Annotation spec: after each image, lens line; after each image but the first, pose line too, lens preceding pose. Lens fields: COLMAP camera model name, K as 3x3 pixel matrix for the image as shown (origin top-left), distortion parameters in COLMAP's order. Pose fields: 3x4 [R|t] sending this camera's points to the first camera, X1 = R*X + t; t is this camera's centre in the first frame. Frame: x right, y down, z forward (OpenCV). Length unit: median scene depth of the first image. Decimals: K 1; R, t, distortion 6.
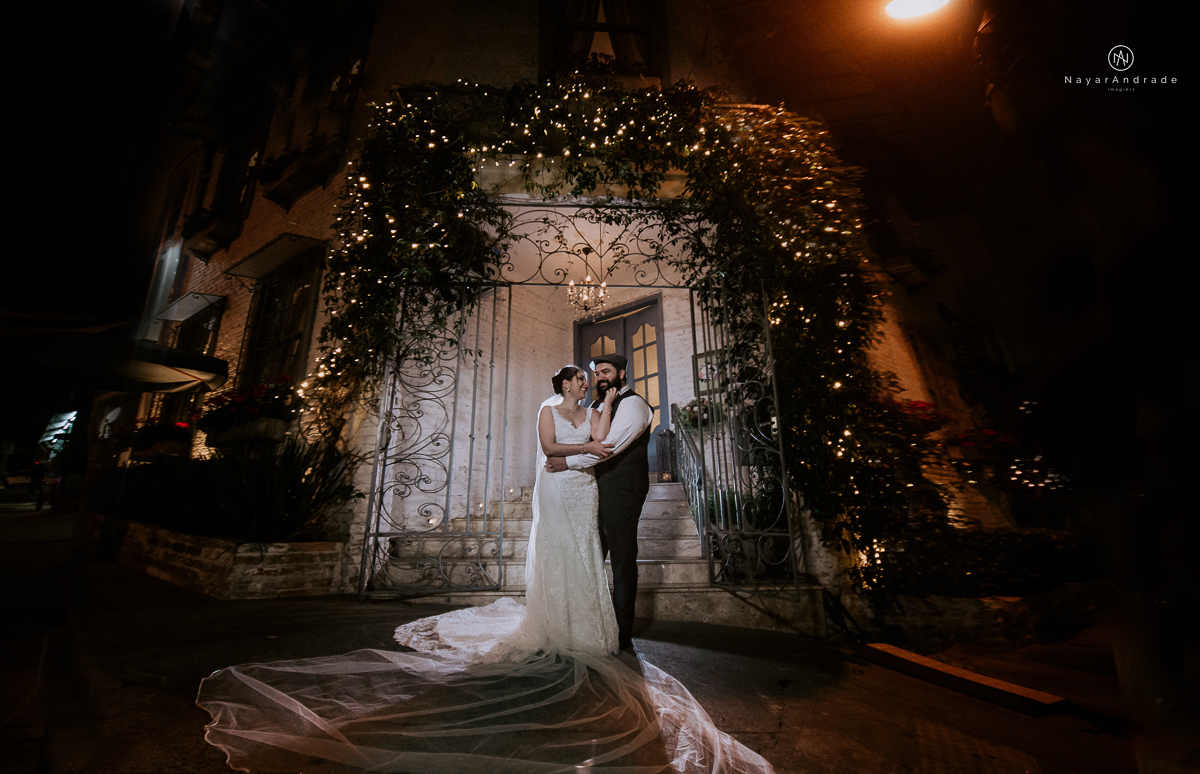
lens RADIAL K [[456.2, 0, 580.7], [0, 456.2, 404.9], [0, 0, 1]] dist [-0.014386, 0.000525]
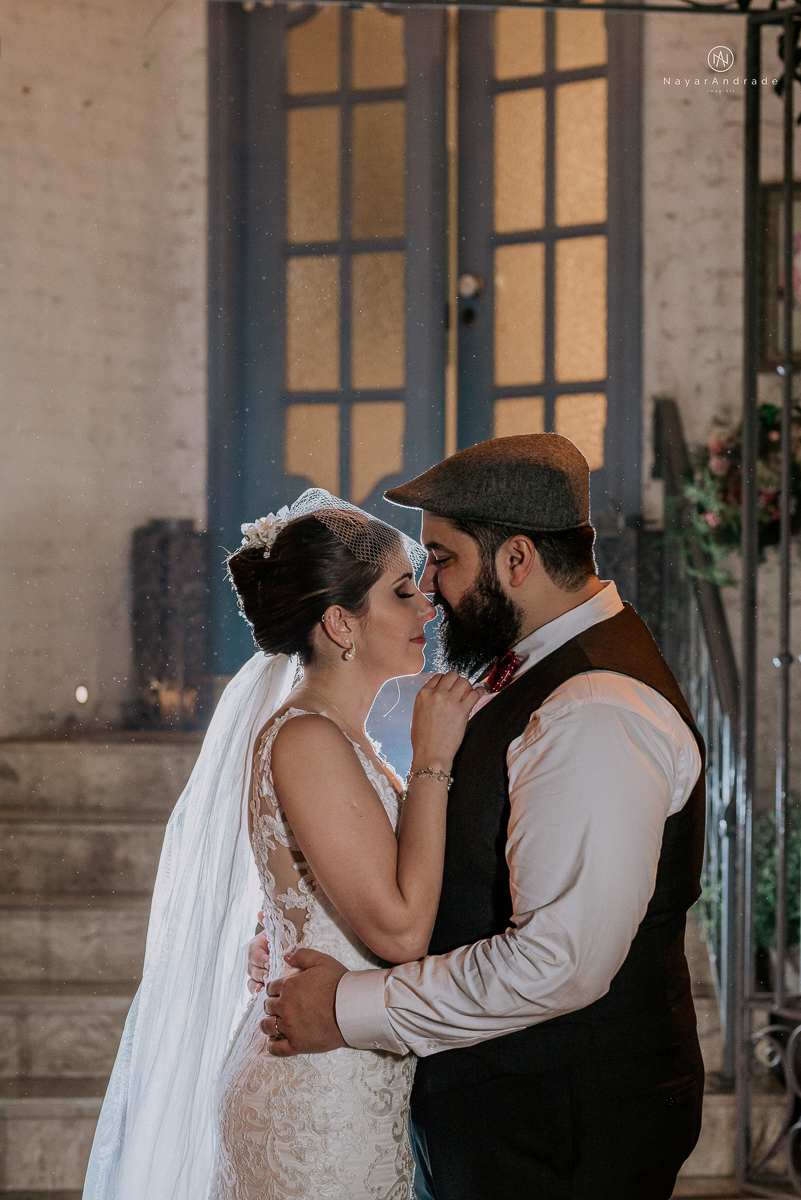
lens RADIAL K [[3015.7, 0, 402.2], [0, 3015.7, 599.4], [0, 0, 1]] dist [-0.539982, 0.000000]
pose [[0.994379, 0.020639, 0.103844, -0.113914], [-0.045064, 0.970042, 0.238722, -0.381047], [-0.095806, -0.242060, 0.965520, -0.649343]]
